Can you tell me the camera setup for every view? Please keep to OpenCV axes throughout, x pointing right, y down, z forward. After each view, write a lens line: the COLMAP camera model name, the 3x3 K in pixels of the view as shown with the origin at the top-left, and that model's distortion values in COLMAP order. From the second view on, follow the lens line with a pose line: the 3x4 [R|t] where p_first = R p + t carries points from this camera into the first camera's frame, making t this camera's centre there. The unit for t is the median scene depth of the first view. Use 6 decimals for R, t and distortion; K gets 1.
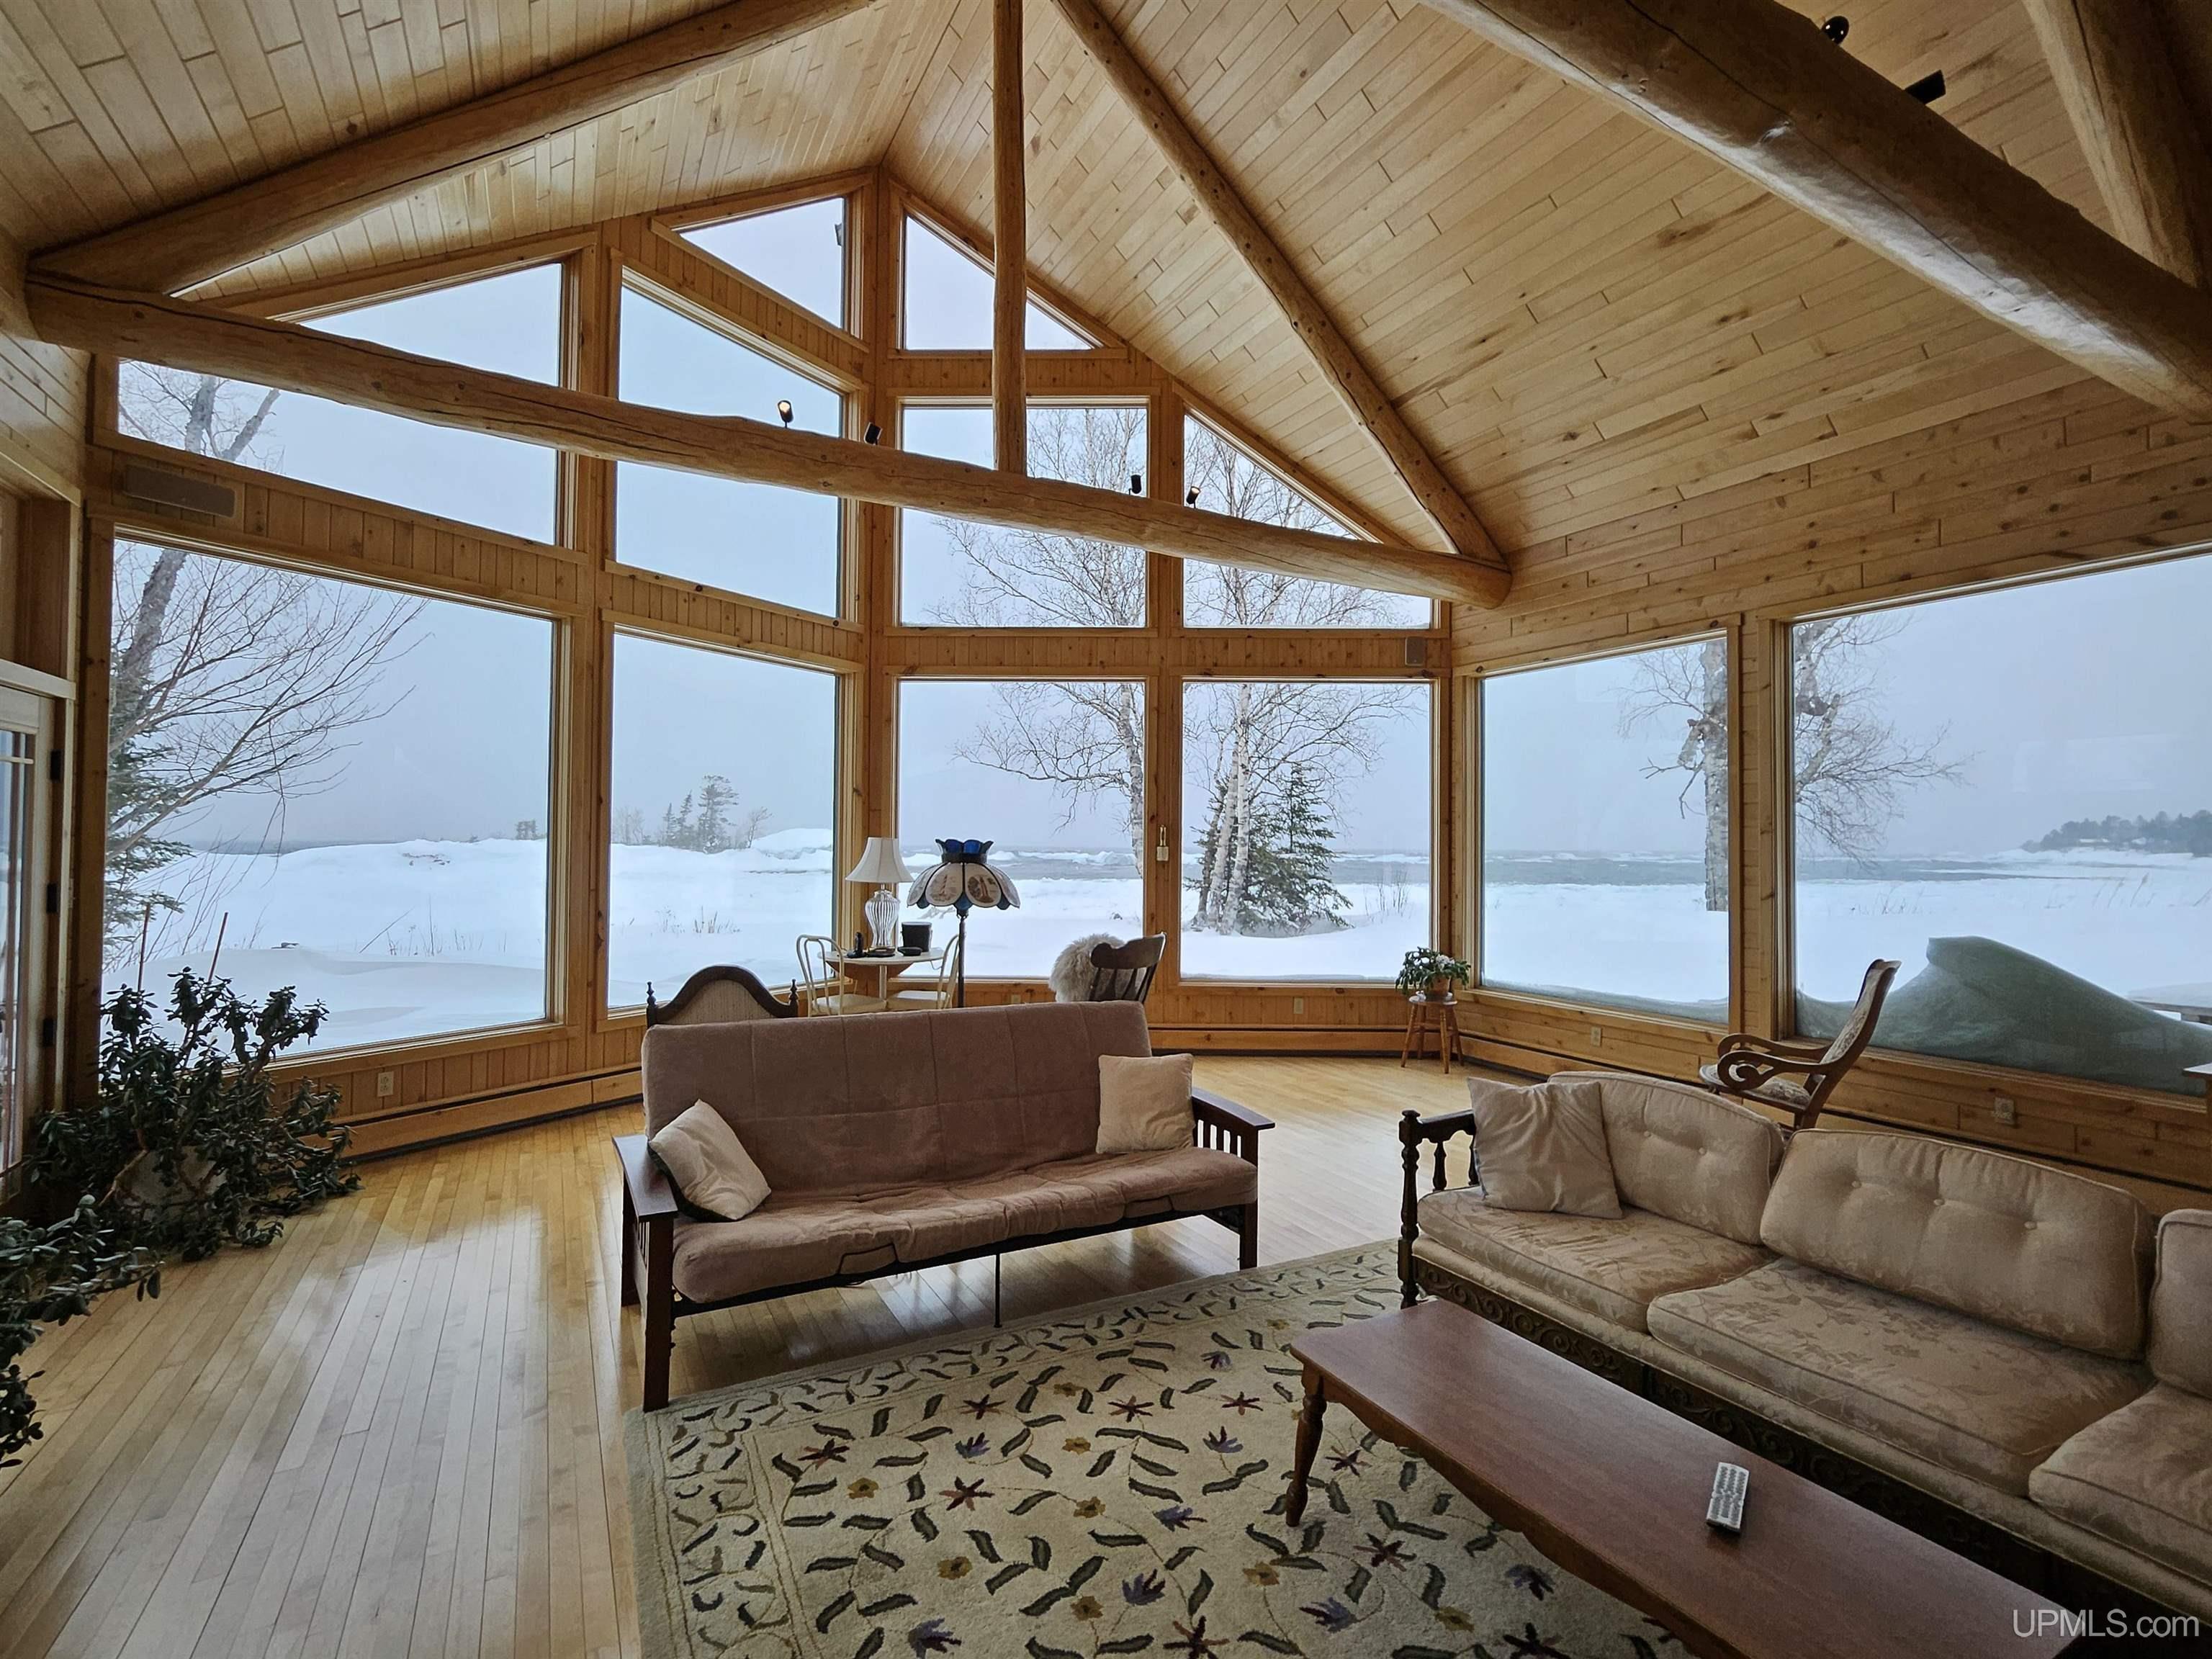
lens RADIAL K [[1024.0, 0, 1108.9], [0, 1024.0, 825.4], [0, 0, 1]] dist [-0.005813, 0.002691]
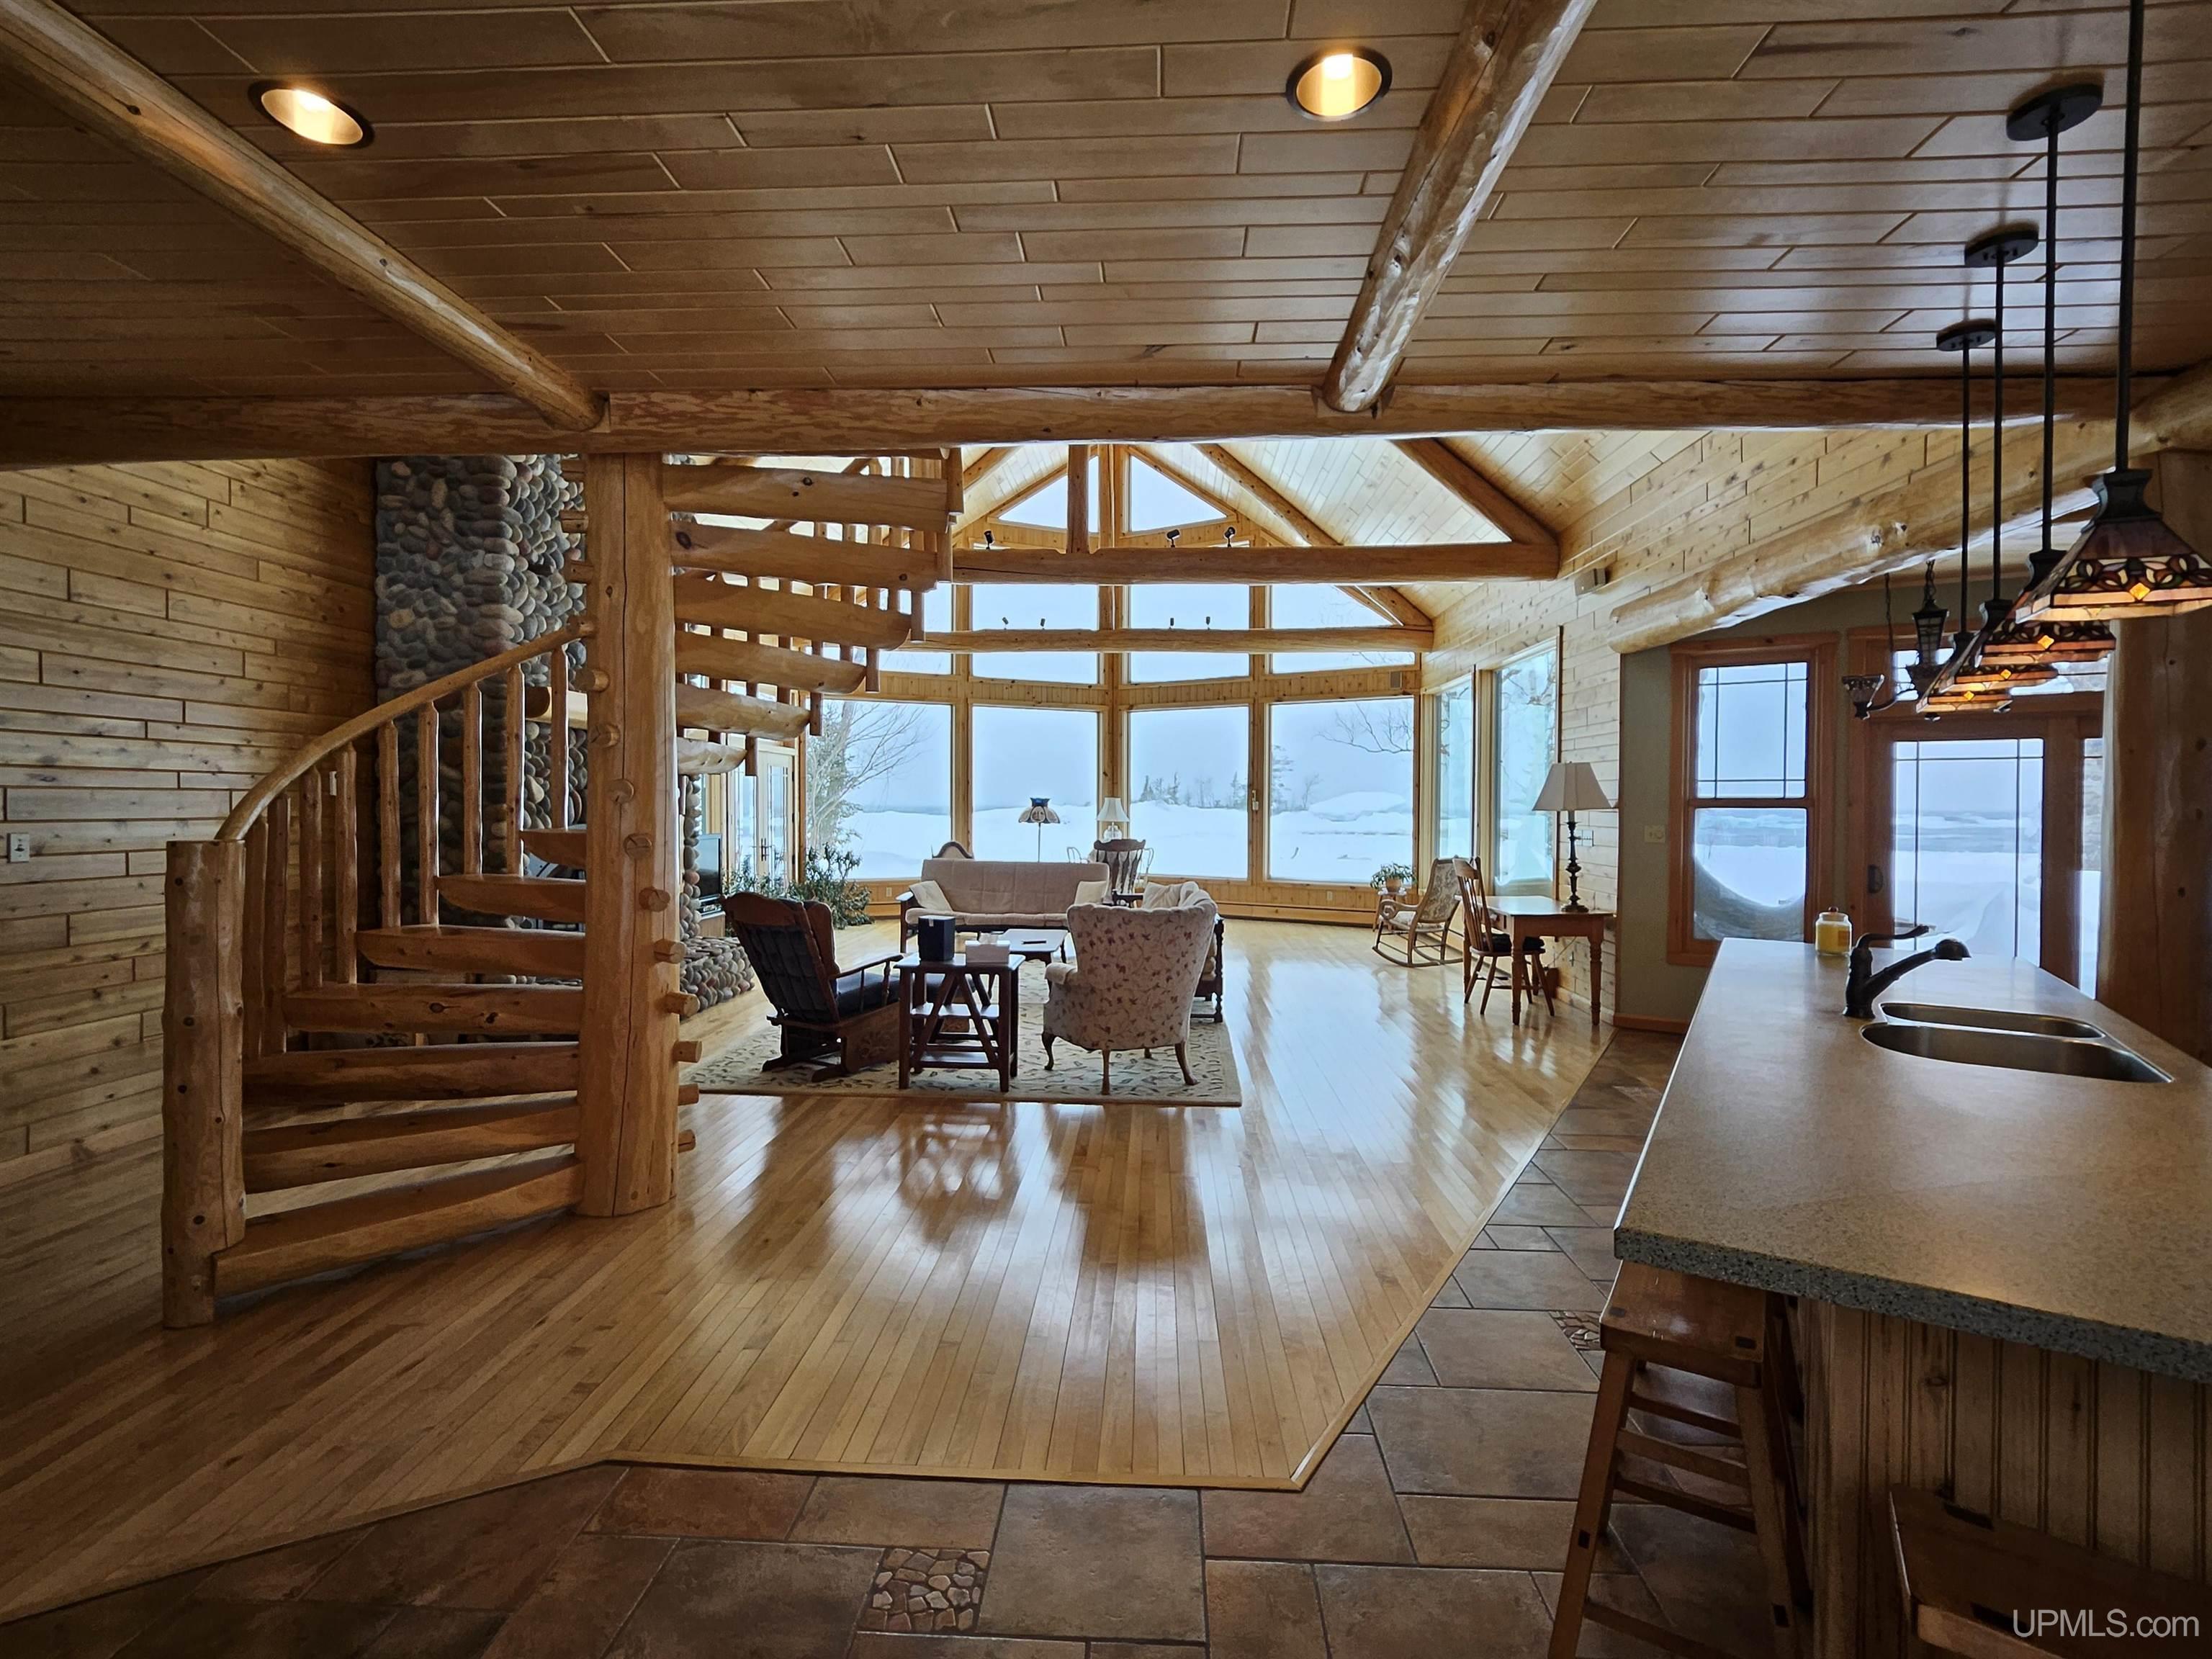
lens RADIAL K [[1024.0, 0, 1109.9], [0, 1024.0, 818.8], [0, 0, 1]] dist [-0.005813, 0.002691]
pose [[0.855449, 0.003197, -0.517877, 1.753260], [0.011765, 0.999603, 0.025605, 0.005863], [0.517753, -0.027996, 0.855072, -1.459340]]
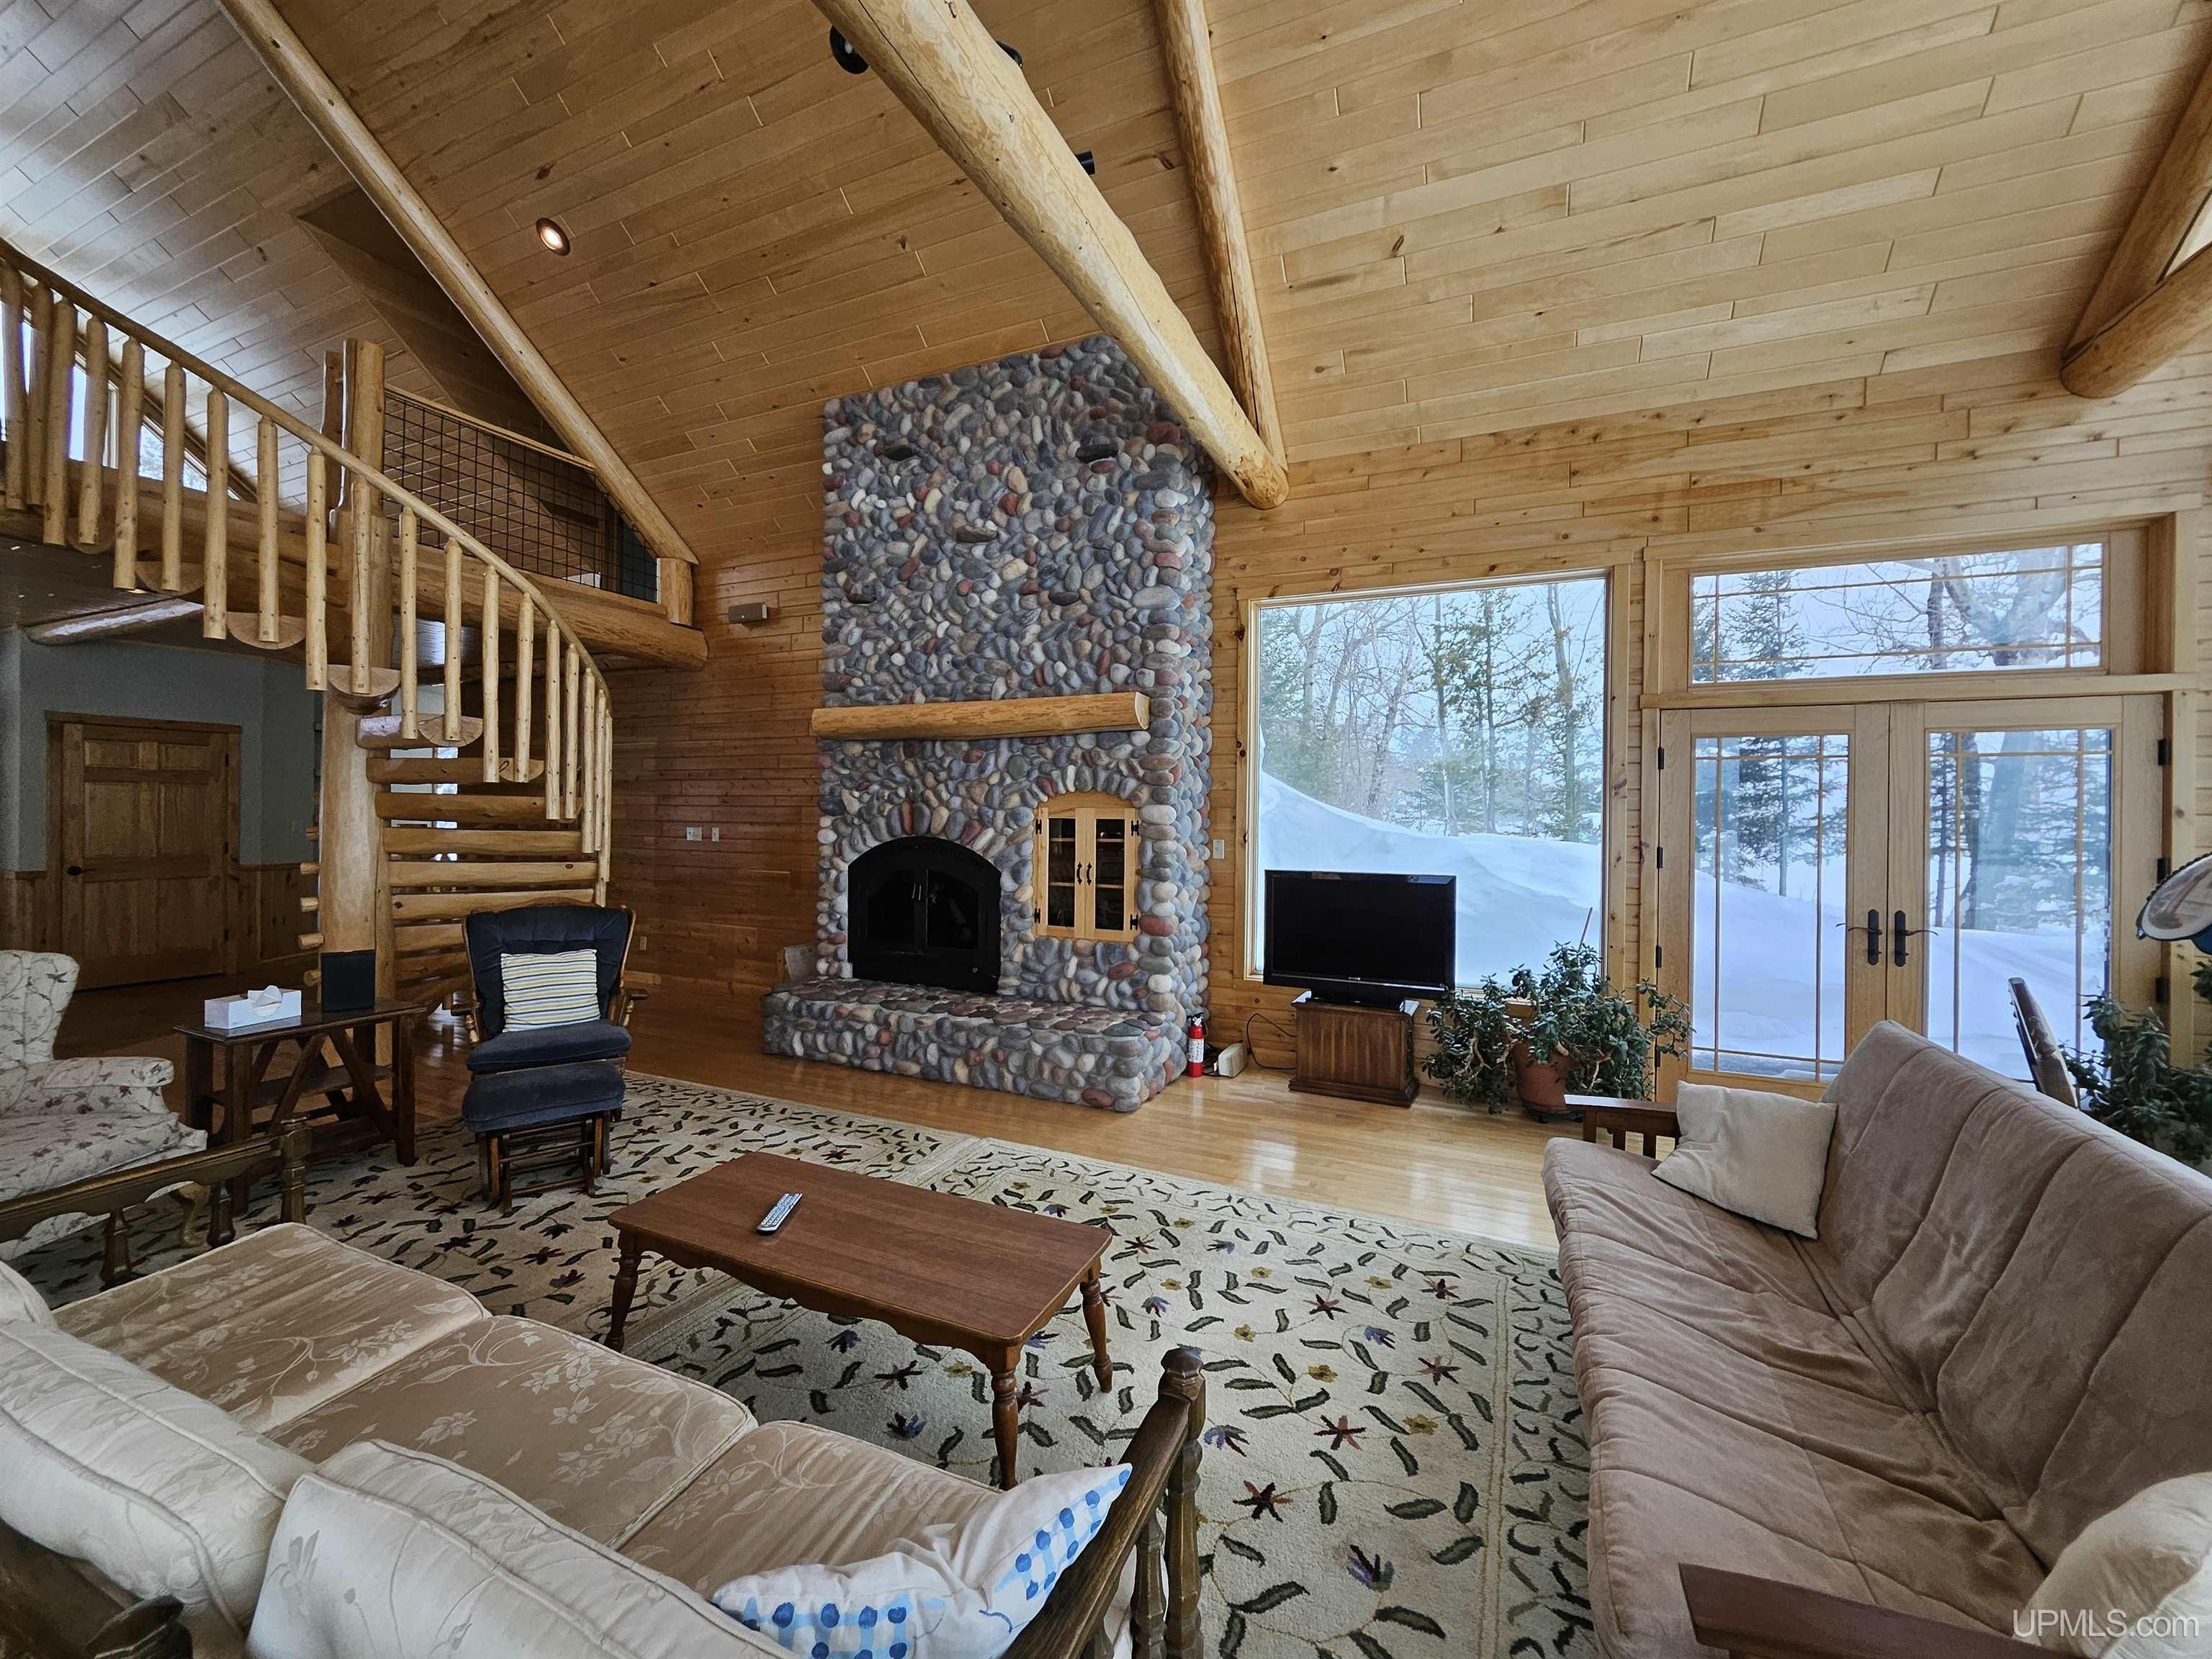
lens RADIAL K [[874.2, 0, 1108.1], [0, 874.2, 823.0], [0, 0, 1]] dist [-0.002715, -0.000848]
pose [[-0.799888, -0.014477, -0.599975, 0.541450], [-0.008979, 0.999886, -0.012155, 0.049509], [0.600082, -0.004335, -0.799926, 1.257069]]
